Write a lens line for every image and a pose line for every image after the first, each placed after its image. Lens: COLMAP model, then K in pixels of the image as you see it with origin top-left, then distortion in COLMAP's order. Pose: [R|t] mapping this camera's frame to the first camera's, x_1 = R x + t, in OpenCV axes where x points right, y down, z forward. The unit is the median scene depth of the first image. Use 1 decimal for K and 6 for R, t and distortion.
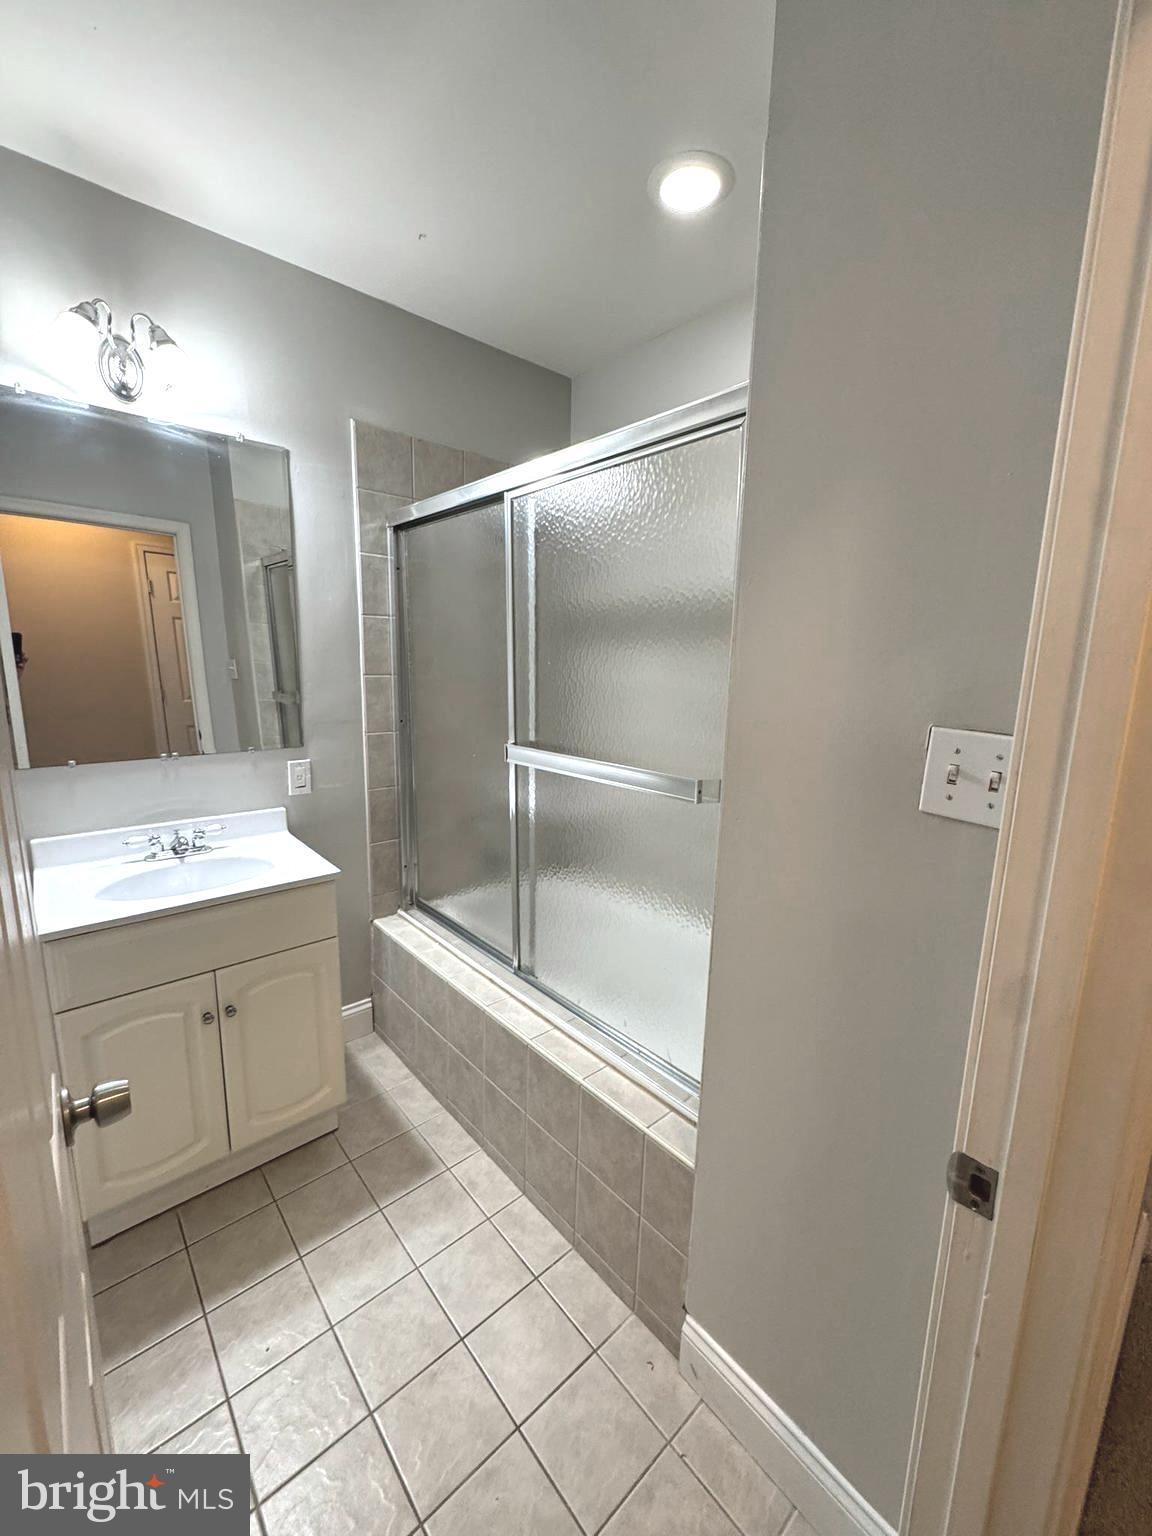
lens RADIAL K [[609.8, 0, 580.6], [0, 609.8, 768.2], [0, 0, 1]] dist [-0.001410, 0.000105]
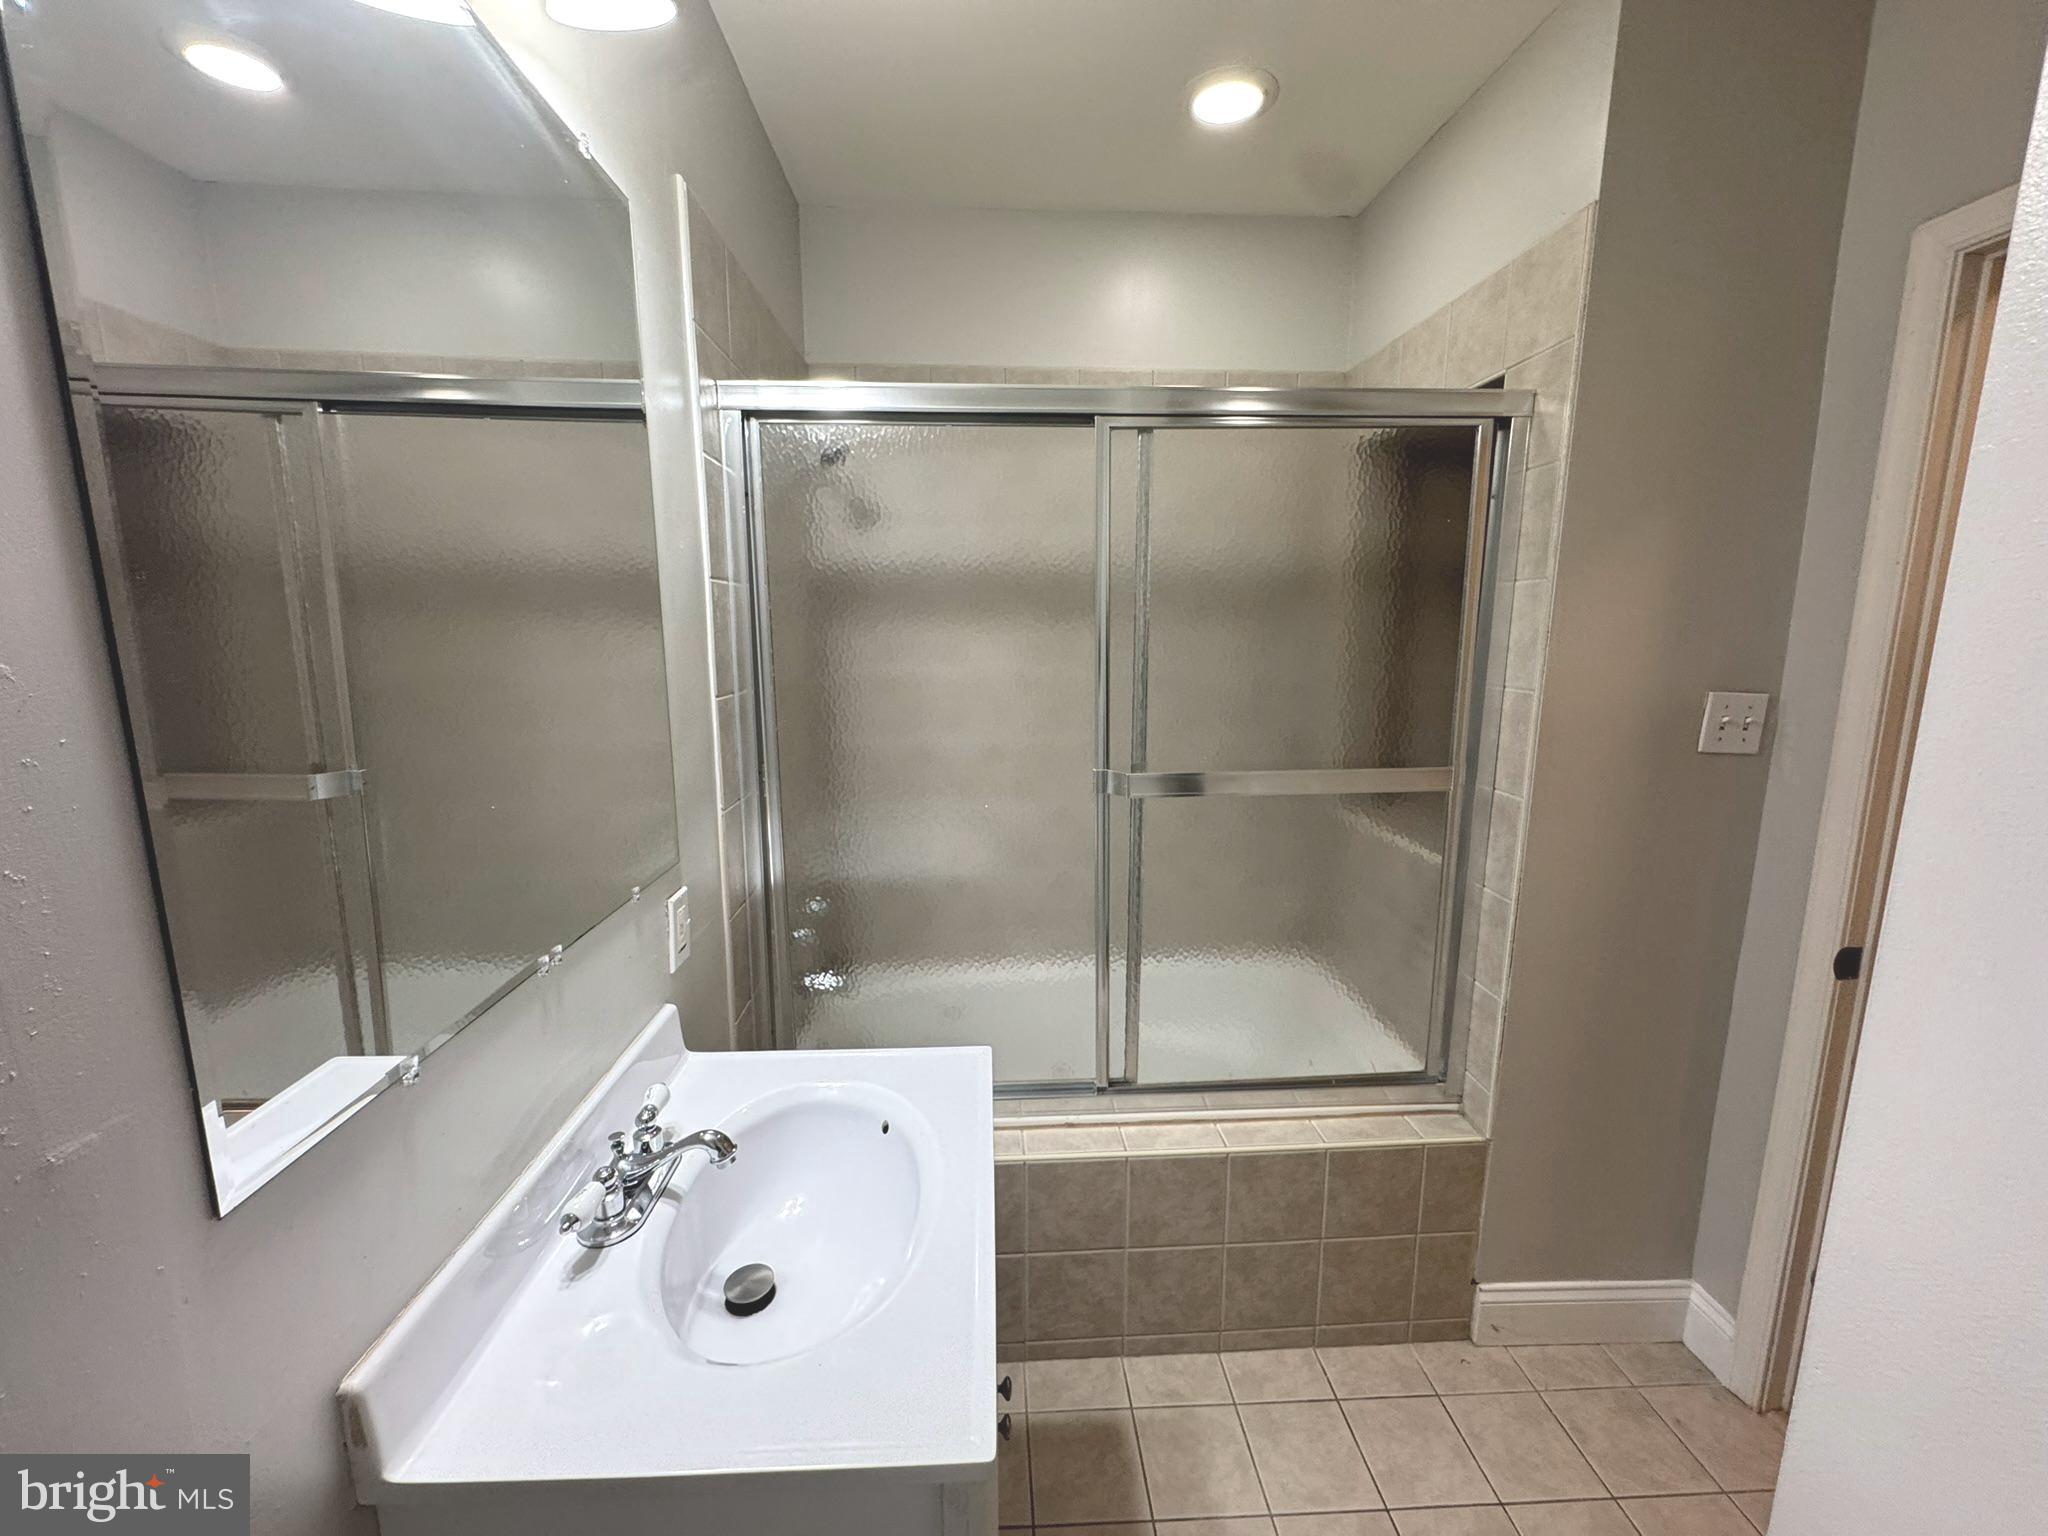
lens RADIAL K [[813.0, 0, 1024.0], [0, 813.0, 768.0], [0, 0, 1]] dist [-0.001410, 0.000105]
pose [[0.628218, -0.154343, 0.762575, -0.741665], [0.154195, 0.985383, 0.072410, -0.107842], [-0.762605, 0.072096, 0.642834, 0.392981]]
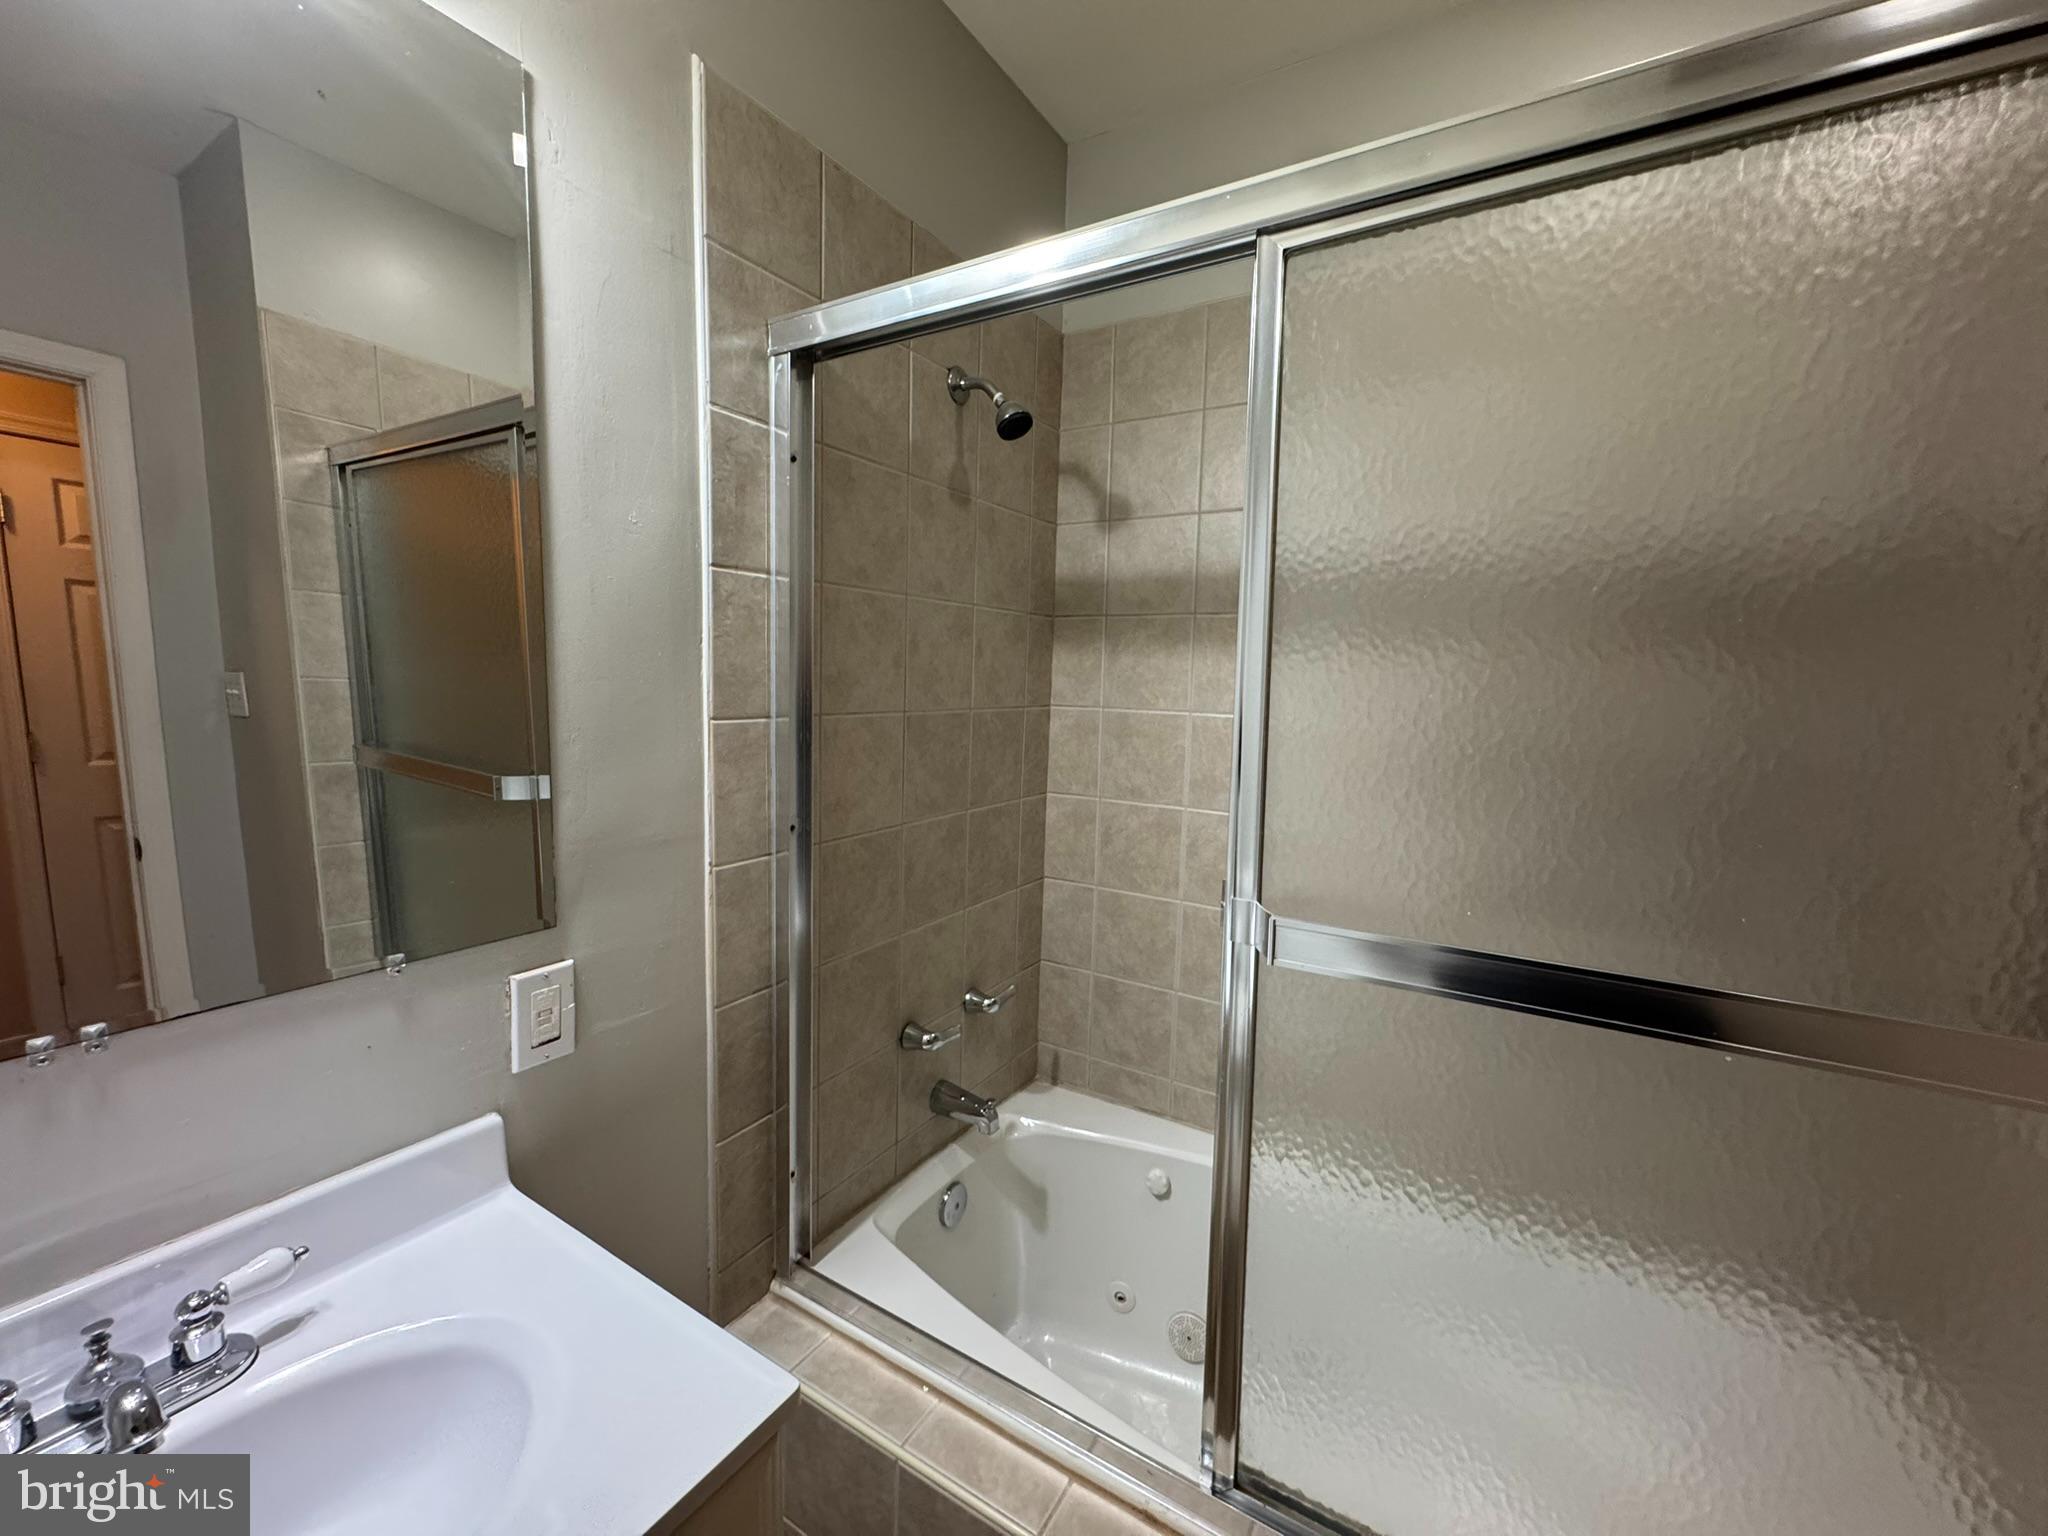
lens RADIAL K [[813.0, 0, 1024.0], [0, 813.0, 768.0], [0, 0, 1]] dist [-0.001410, 0.000105]
pose [[0.958814, -0.026892, 0.282758, -0.322470], [0.043841, 0.997590, -0.053782, -0.088158], [-0.280630, 0.063963, 0.957682, 0.465910]]
